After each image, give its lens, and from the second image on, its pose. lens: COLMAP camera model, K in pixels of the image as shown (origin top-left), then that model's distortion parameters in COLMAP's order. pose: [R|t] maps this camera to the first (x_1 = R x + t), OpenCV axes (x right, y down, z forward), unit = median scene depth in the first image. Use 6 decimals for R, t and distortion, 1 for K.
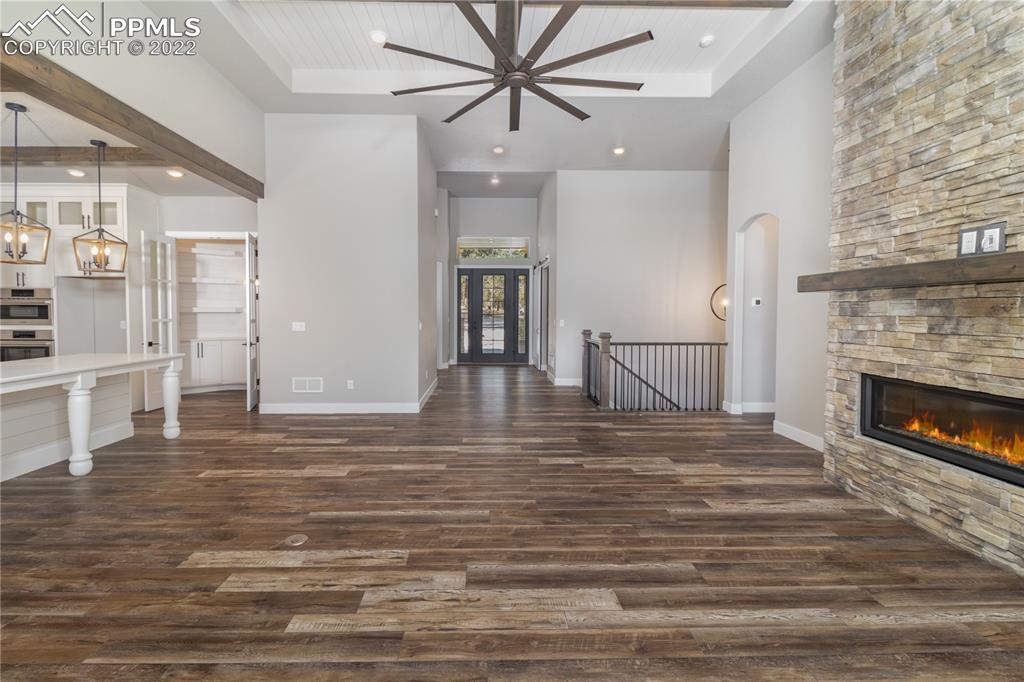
lens RADIAL K [[477.6, 0, 508.3], [0, 477.6, 329.0], [0, 0, 1]] dist [0.003874, -0.000806]
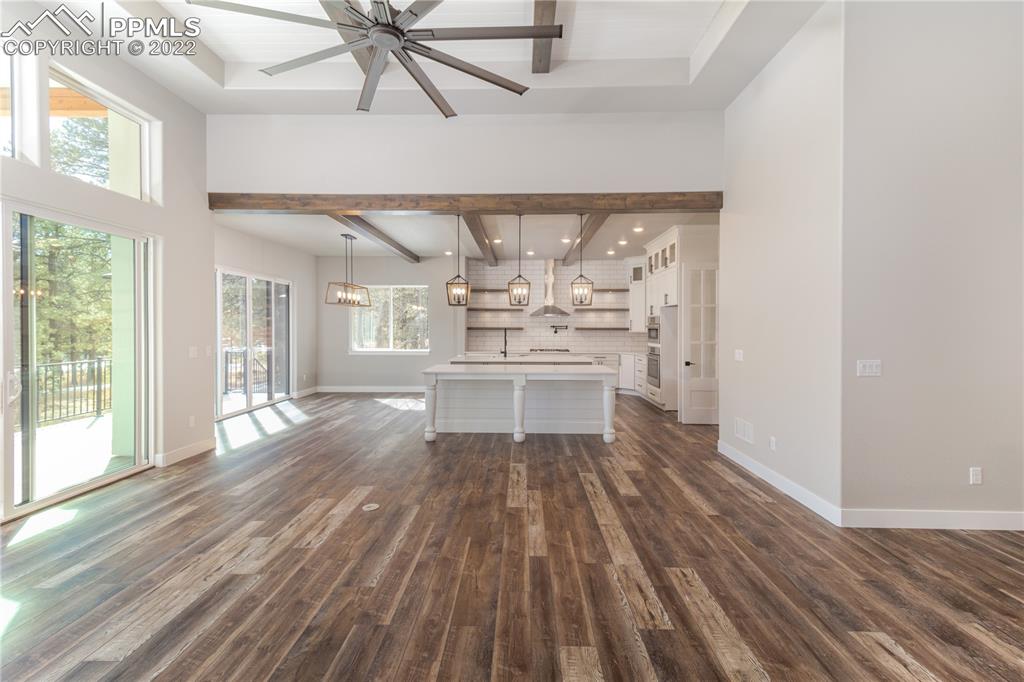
lens RADIAL K [[477.6, 0, 508.3], [0, 477.6, 329.0], [0, 0, 1]] dist [0.003874, -0.000806]
pose [[-0.065441, 0.005739, -0.997840, 0.966061], [-0.040696, 0.999136, 0.008415, -0.099276], [0.997026, 0.041159, -0.065151, 1.603102]]
